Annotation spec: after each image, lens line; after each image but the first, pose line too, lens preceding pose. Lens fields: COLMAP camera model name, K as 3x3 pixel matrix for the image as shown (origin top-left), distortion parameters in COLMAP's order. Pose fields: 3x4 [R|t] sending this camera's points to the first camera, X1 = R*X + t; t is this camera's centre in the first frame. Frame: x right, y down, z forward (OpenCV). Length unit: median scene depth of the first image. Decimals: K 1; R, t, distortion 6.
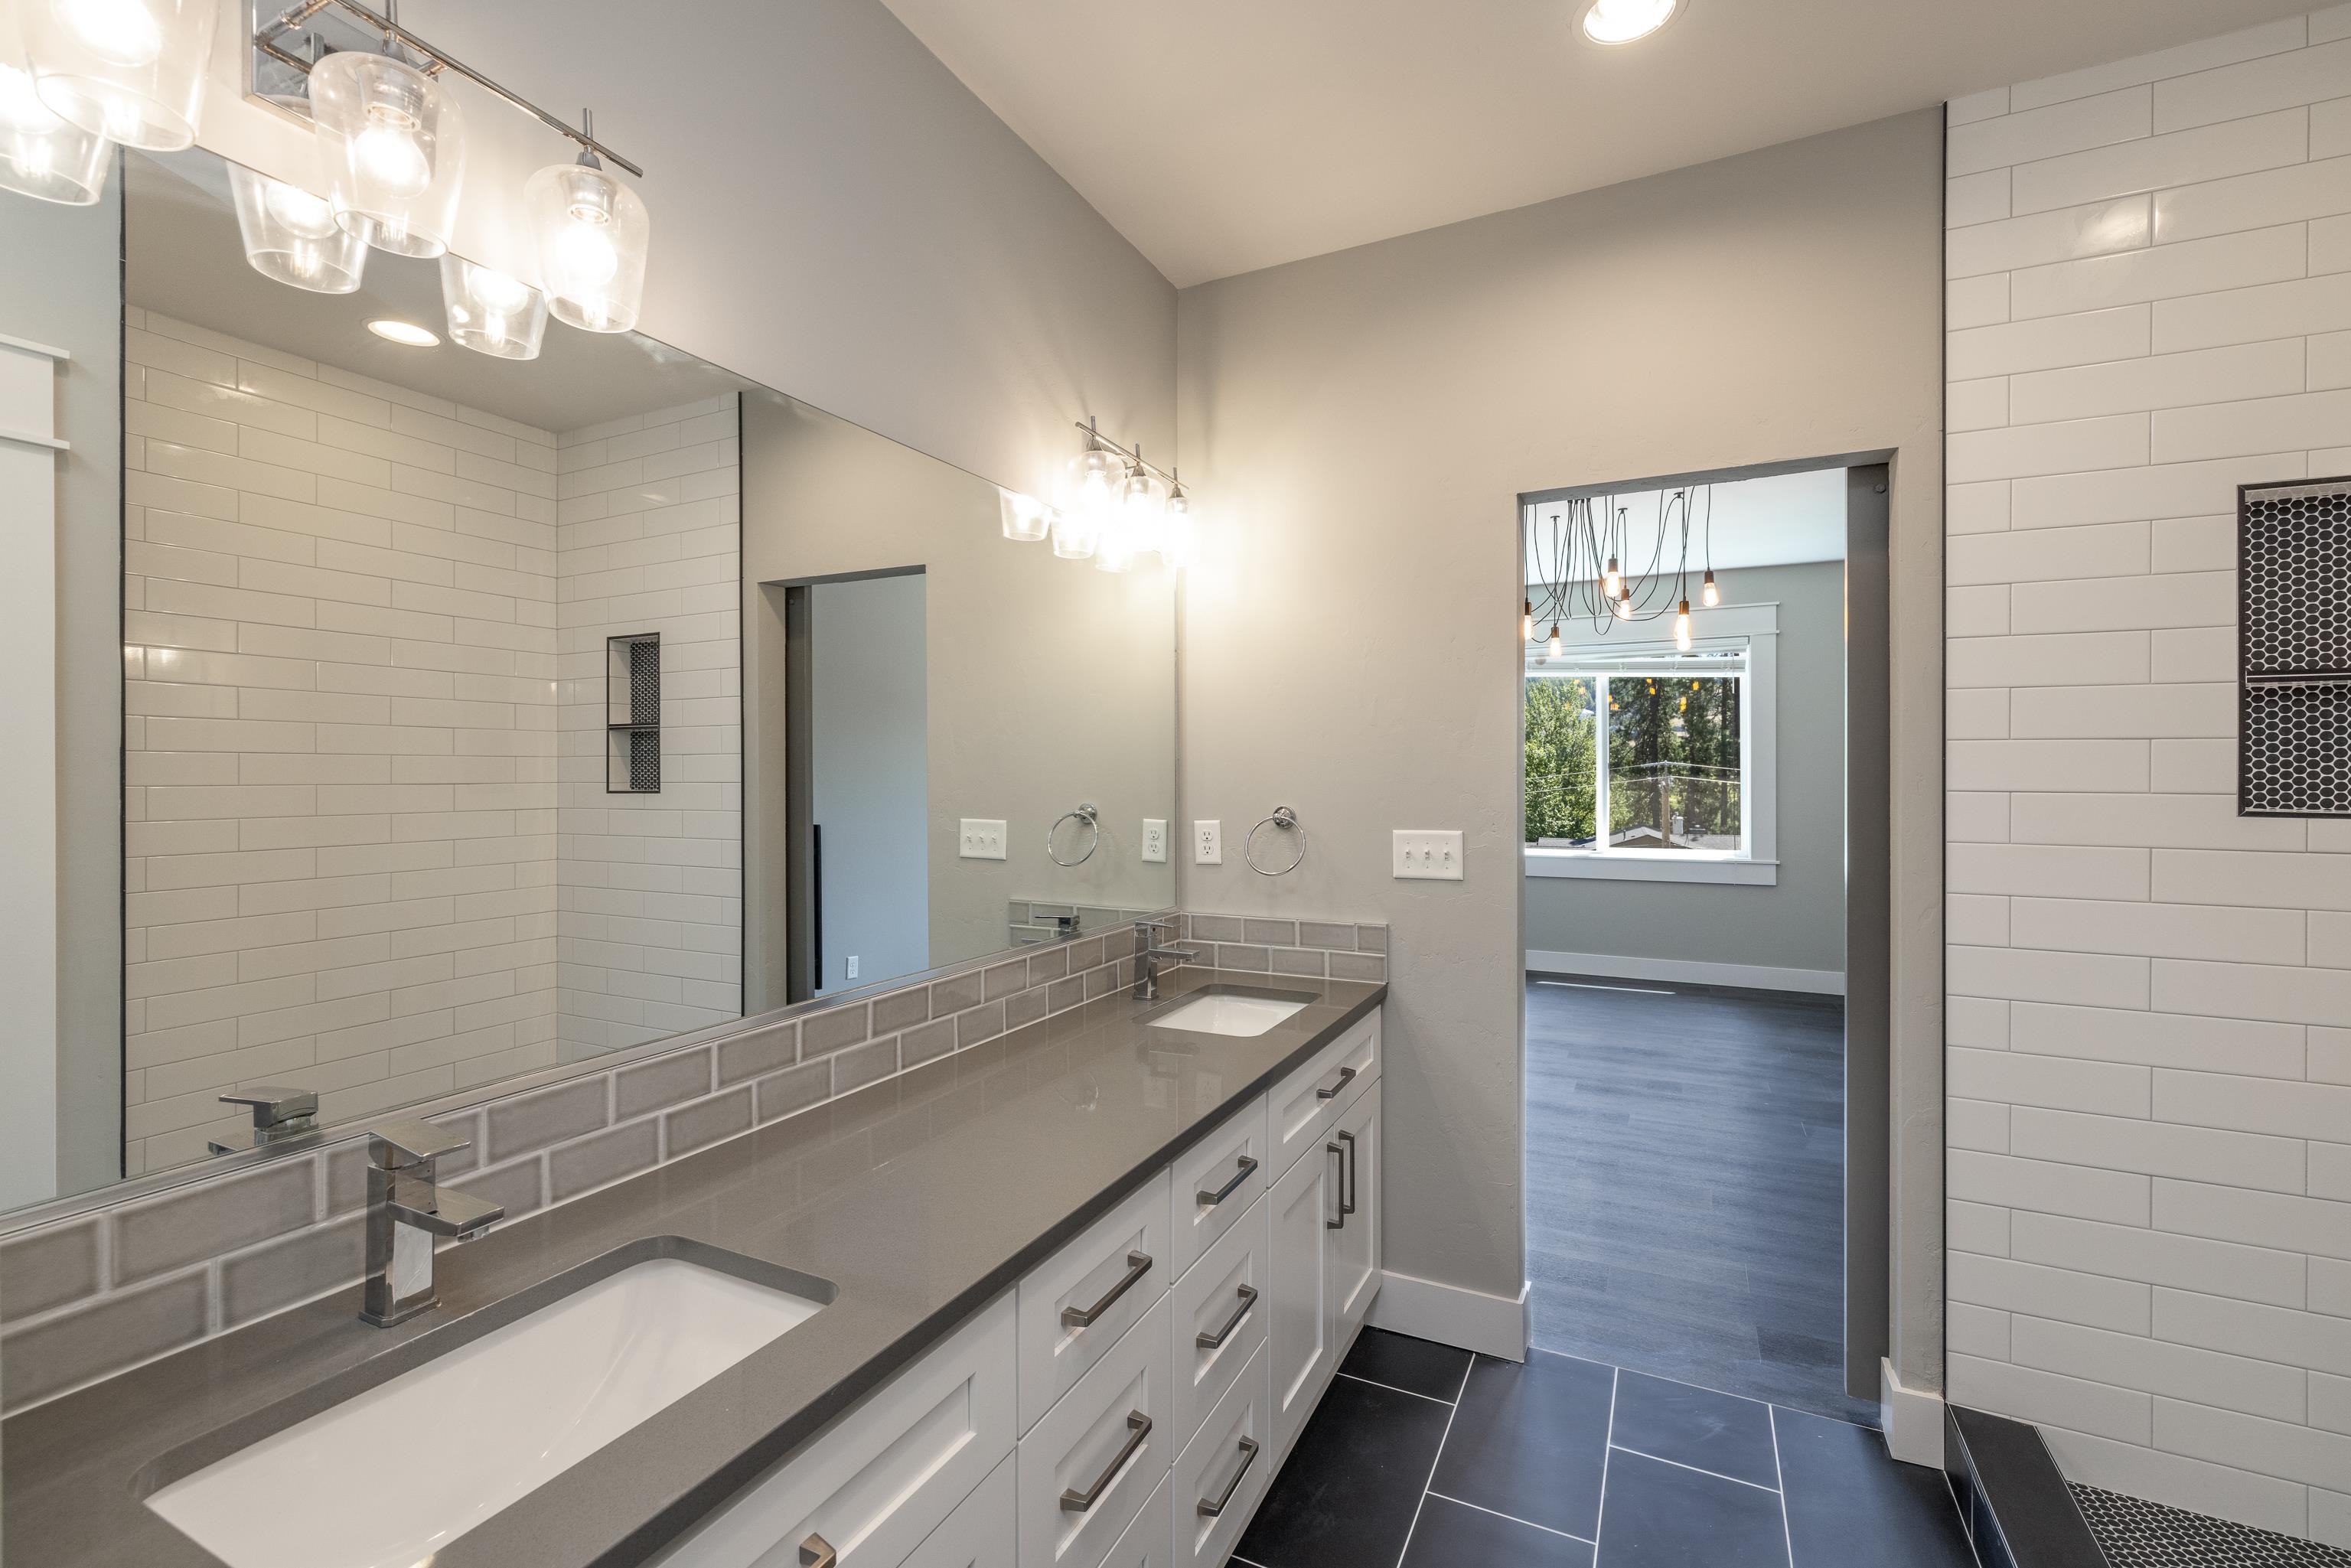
lens RADIAL K [[978.3, 0, 1159.0], [0, 978.3, 775.6], [0, 0, 1]] dist [0.001558, 0.000123]
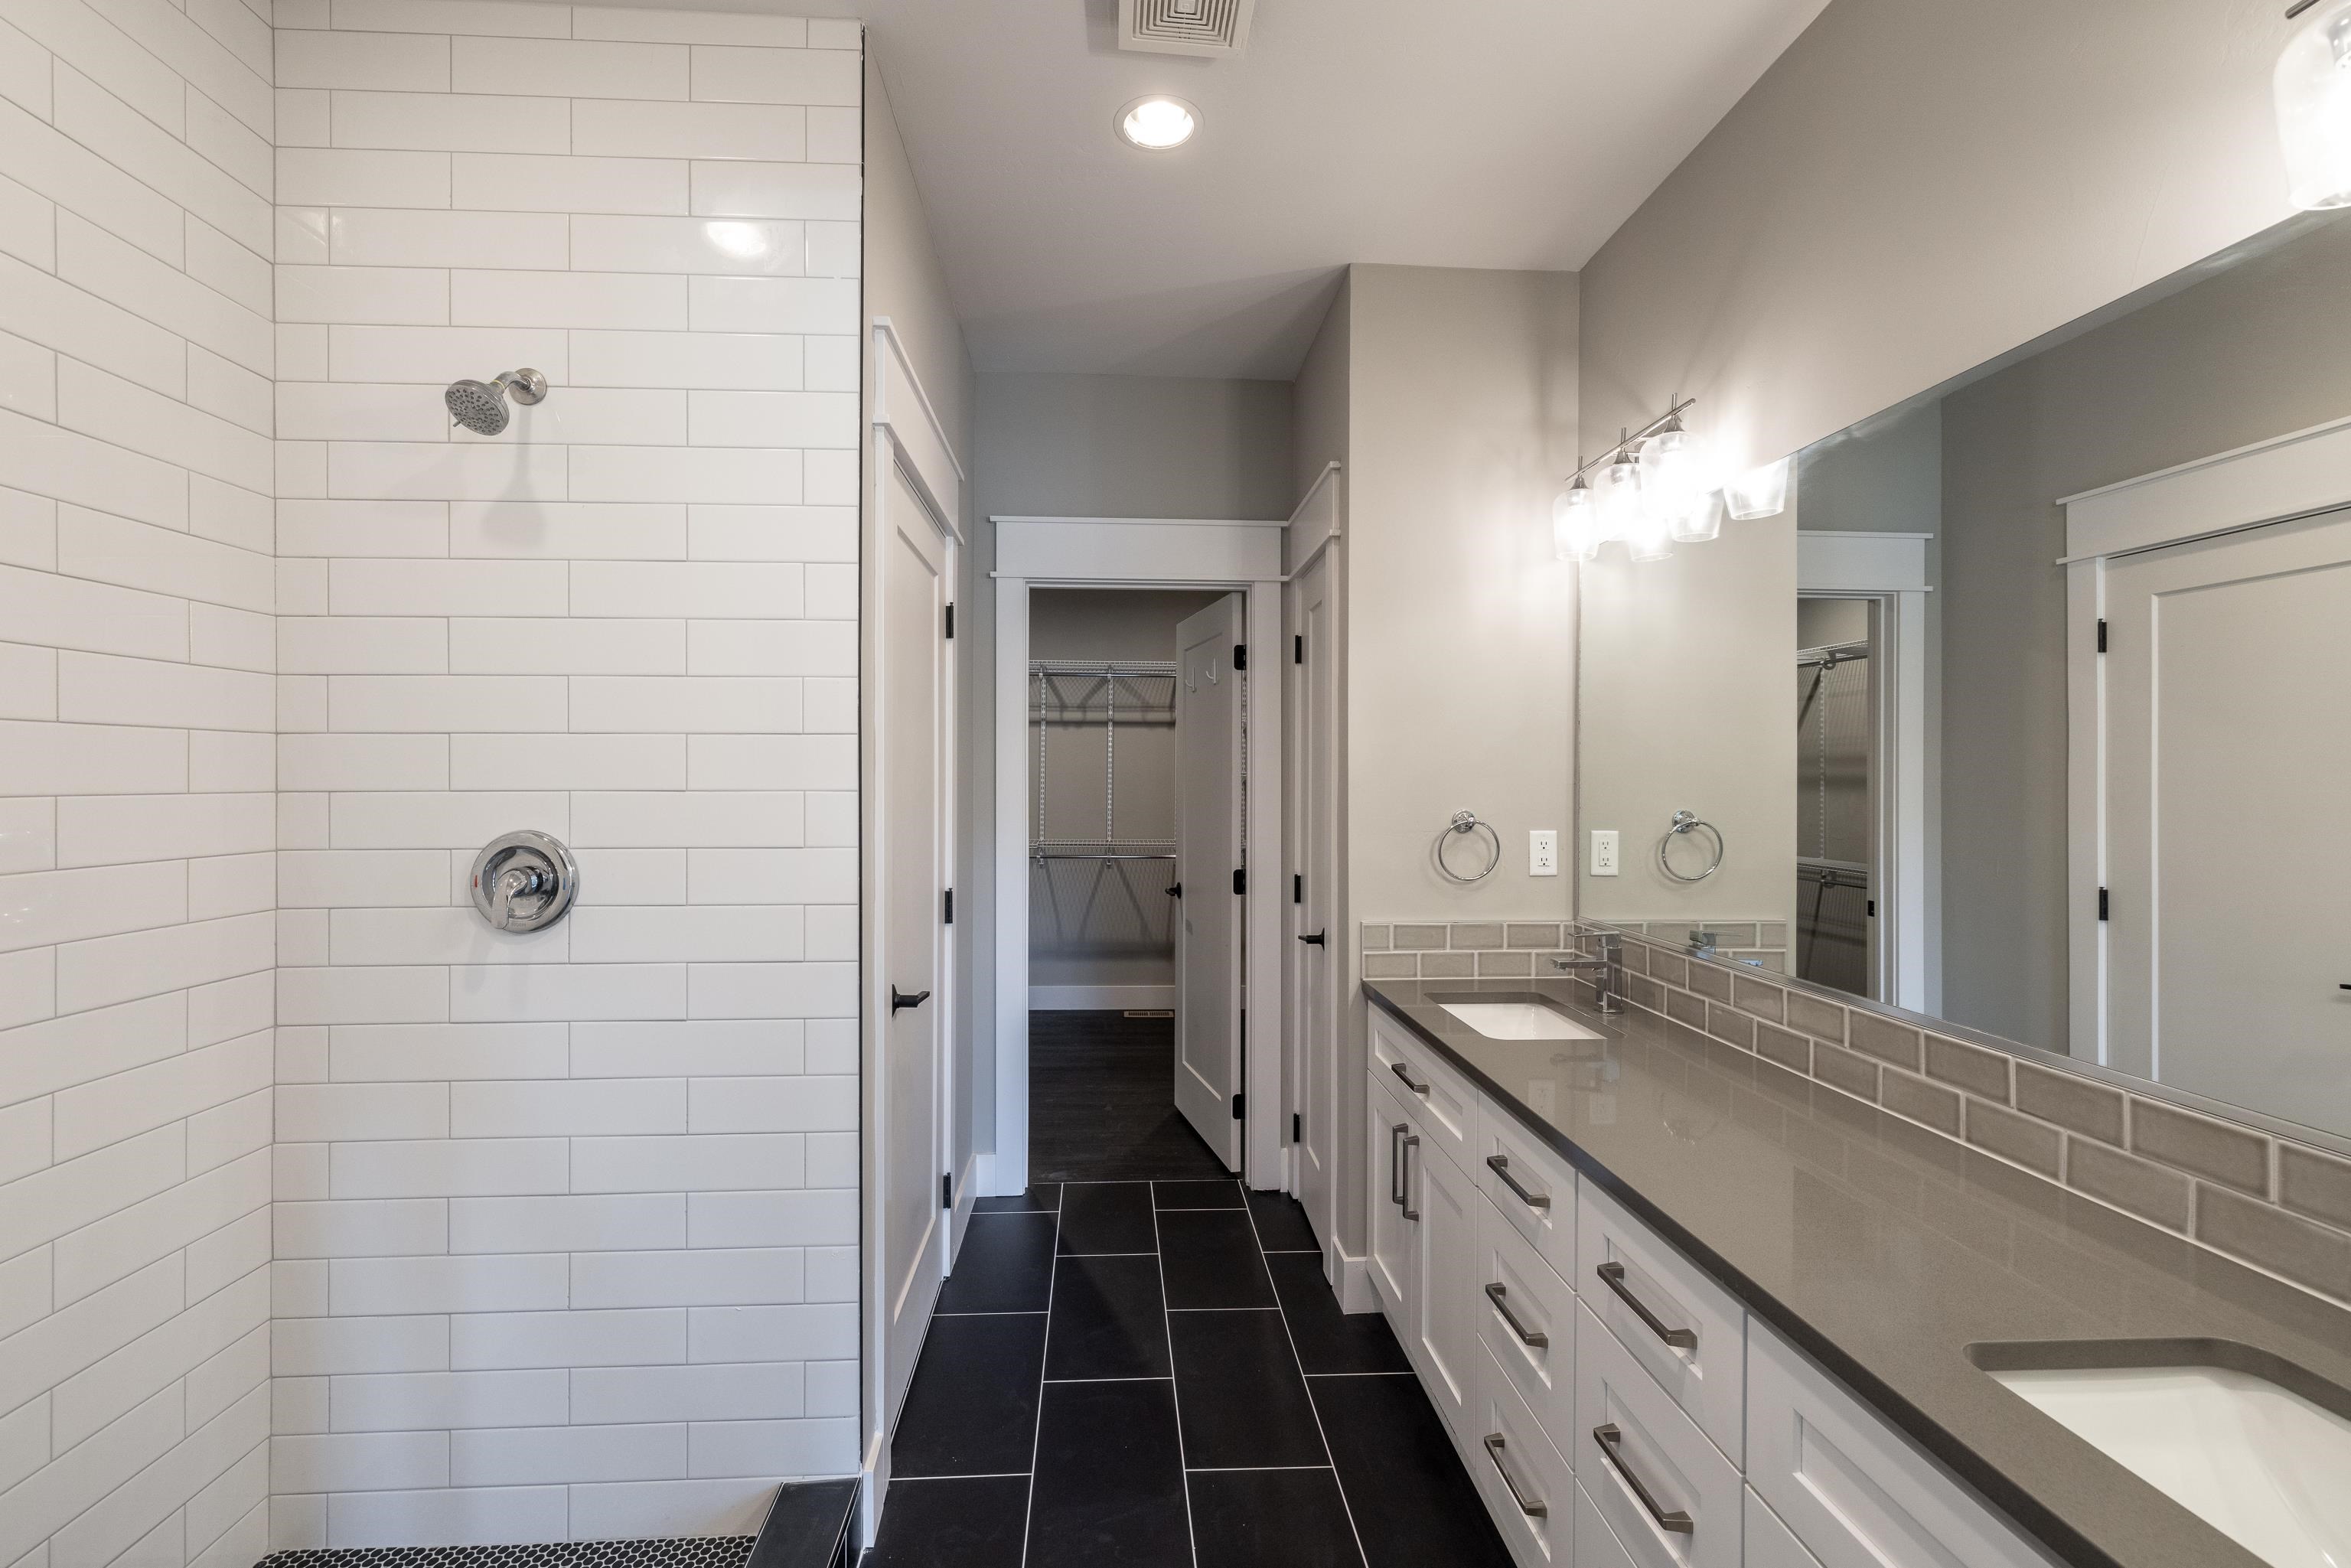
lens RADIAL K [[1030.3, 0, 1168.0], [0, 1030.3, 787.1], [0, 0, 1]] dist [0.000002, 0.000067]
pose [[-0.852841, 0.010391, -0.522067, 0.824027], [0.006870, 0.999939, 0.008679, -0.006885], [0.522125, 0.003815, -0.852861, 1.519768]]
